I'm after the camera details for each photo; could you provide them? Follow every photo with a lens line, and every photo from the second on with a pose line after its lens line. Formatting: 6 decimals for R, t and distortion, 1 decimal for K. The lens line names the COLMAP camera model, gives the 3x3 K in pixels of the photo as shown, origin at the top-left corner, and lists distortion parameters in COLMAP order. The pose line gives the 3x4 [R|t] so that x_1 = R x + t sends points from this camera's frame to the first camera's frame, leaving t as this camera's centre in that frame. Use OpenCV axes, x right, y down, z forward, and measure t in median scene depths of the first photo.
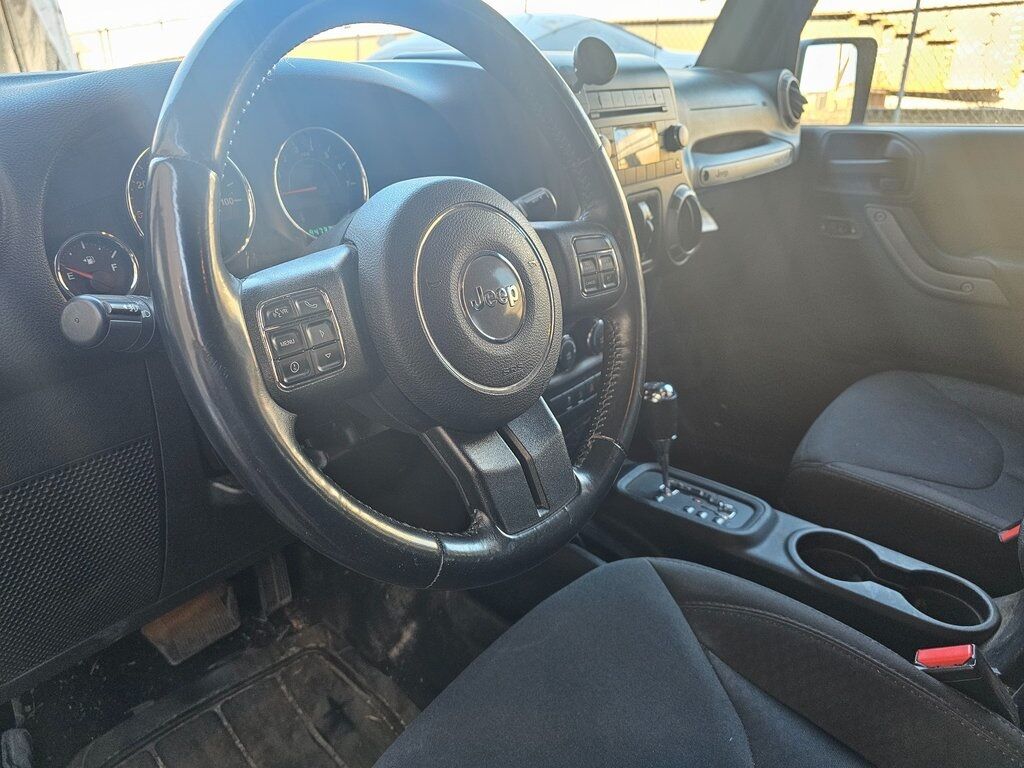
lens RADIAL K [[704.7, 0, 515.6], [0, 704.7, 381.4], [0, 0, 1]] dist [0.016076, -0.004341]
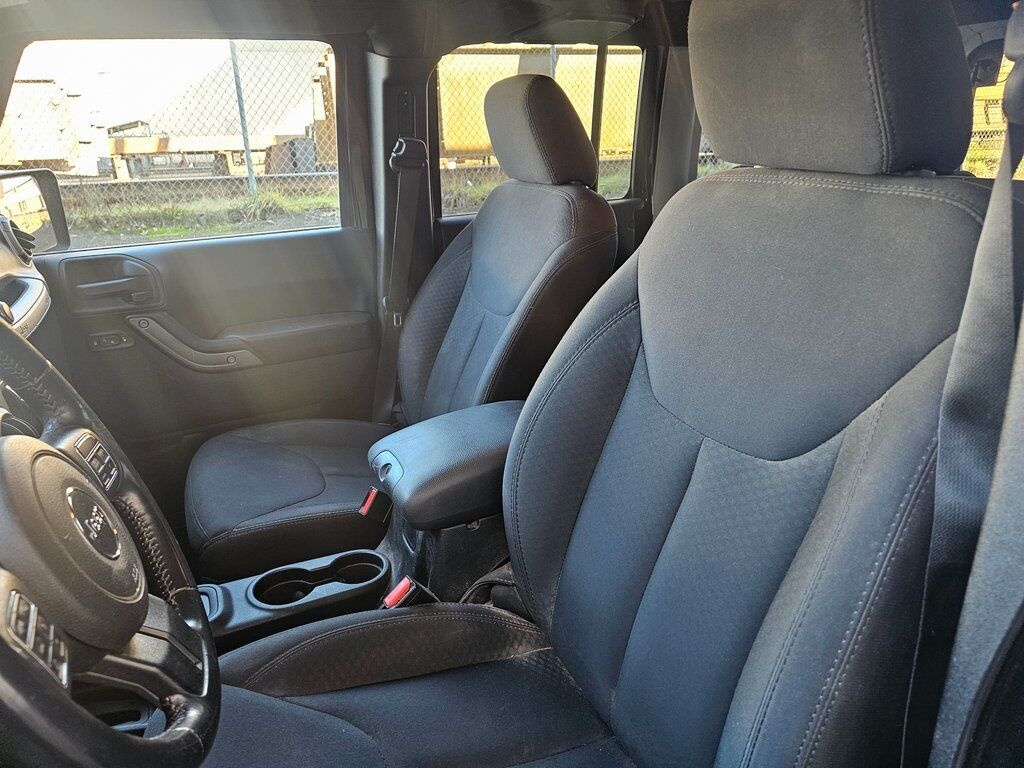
lens RADIAL K [[685.3, 0, 513.0], [0, 685.3, 389.5], [0, 0, 1]] dist [0.058862, -0.033679]
pose [[0.431779, -0.320642, 0.843063, -0.313571], [0.371946, 0.914806, 0.157434, -0.125476], [-0.821719, 0.245597, 0.514256, -0.083812]]
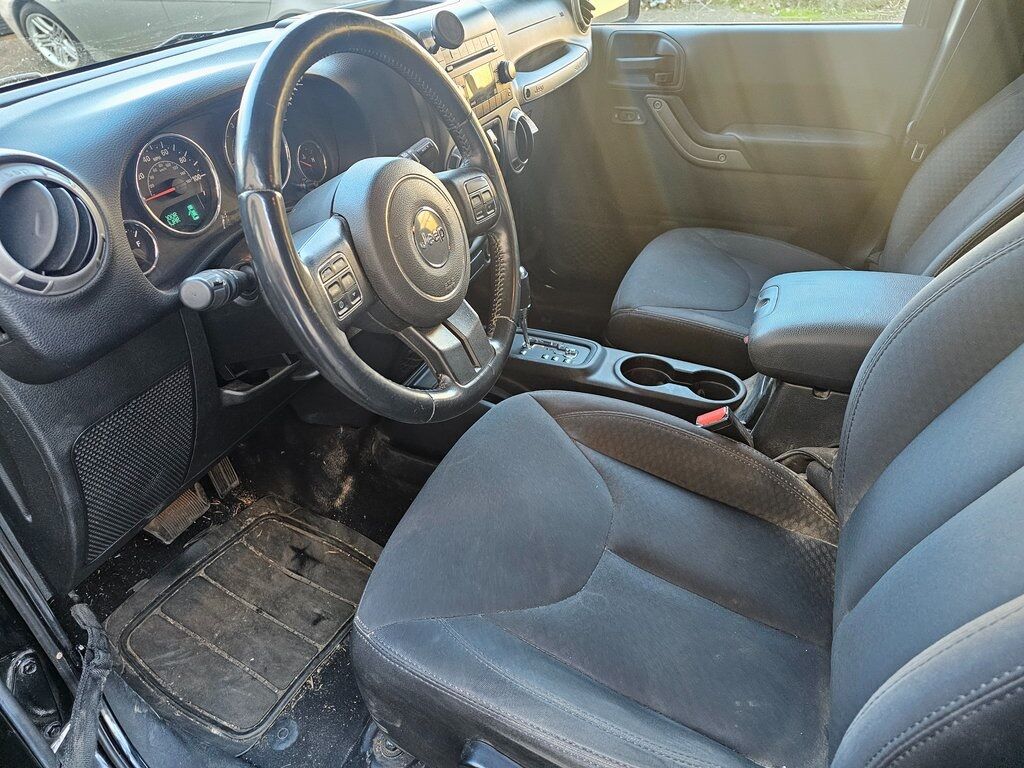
lens RADIAL K [[685.3, 0, 513.0], [0, 685.3, 389.5], [0, 0, 1]] dist [0.058862, -0.033679]
pose [[0.959625, -0.170859, 0.223442, -0.131050], [0.123406, 0.969576, 0.211409, -0.048811], [-0.252765, -0.175299, 0.951515, -0.278028]]
